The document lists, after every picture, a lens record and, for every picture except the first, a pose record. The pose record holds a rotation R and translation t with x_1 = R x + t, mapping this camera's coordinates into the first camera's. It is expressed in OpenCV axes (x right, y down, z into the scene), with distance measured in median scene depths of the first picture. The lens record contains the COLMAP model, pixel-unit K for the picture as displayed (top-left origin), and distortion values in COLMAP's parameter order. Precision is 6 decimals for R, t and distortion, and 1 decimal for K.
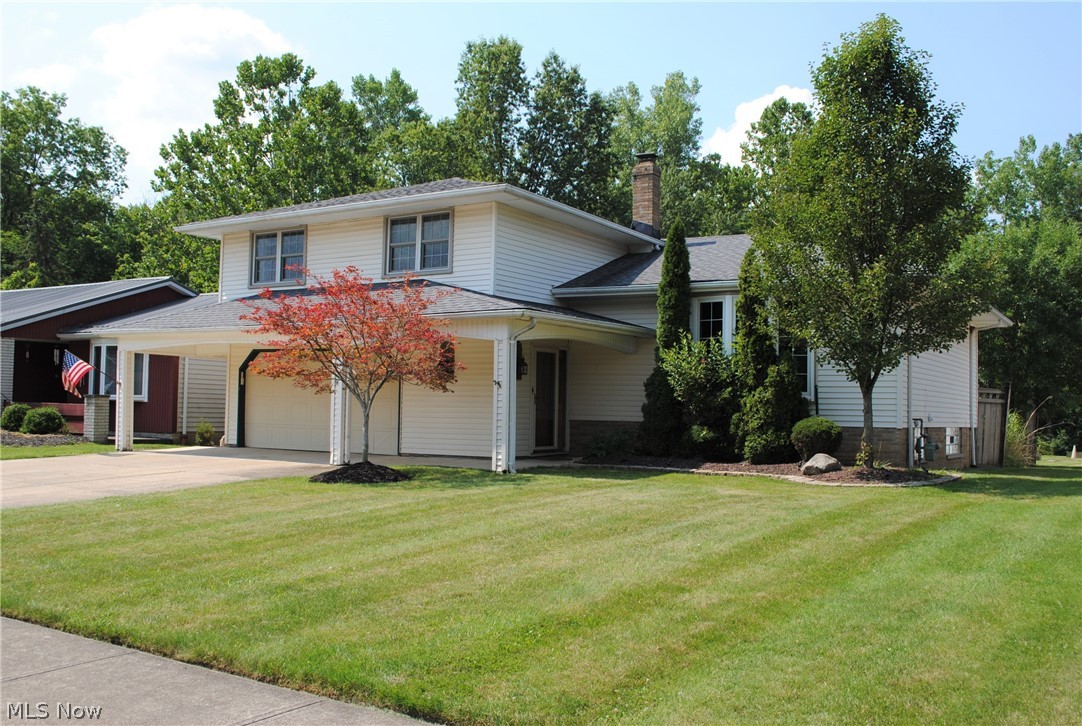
lens RADIAL K [[988.0, 0, 541.0], [0, 988.0, 363.0], [0, 0, 1]] dist [-0.053760, -0.002422]
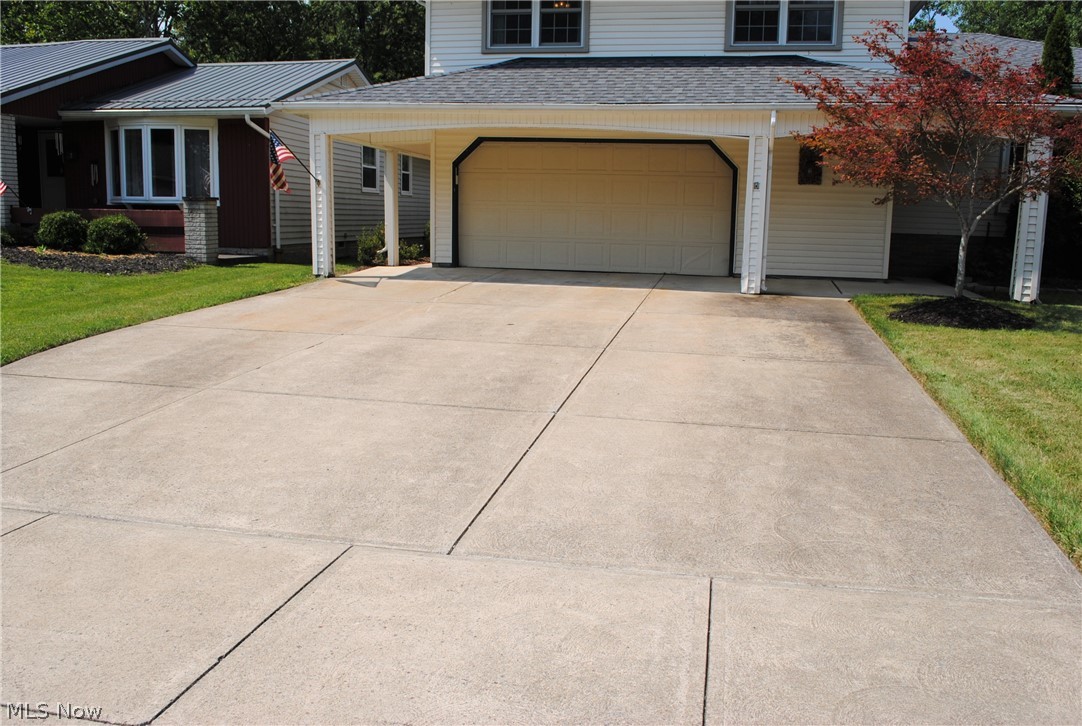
lens RADIAL K [[905.4, 0, 541.0], [0, 905.4, 363.0], [0, 0, 1]] dist [-0.078360, -0.000873]
pose [[0.938622, -0.052591, 0.340915, -0.491081], [-0.022280, 0.977003, 0.212058, 0.007709], [-0.344228, -0.206638, 0.915865, 0.316459]]
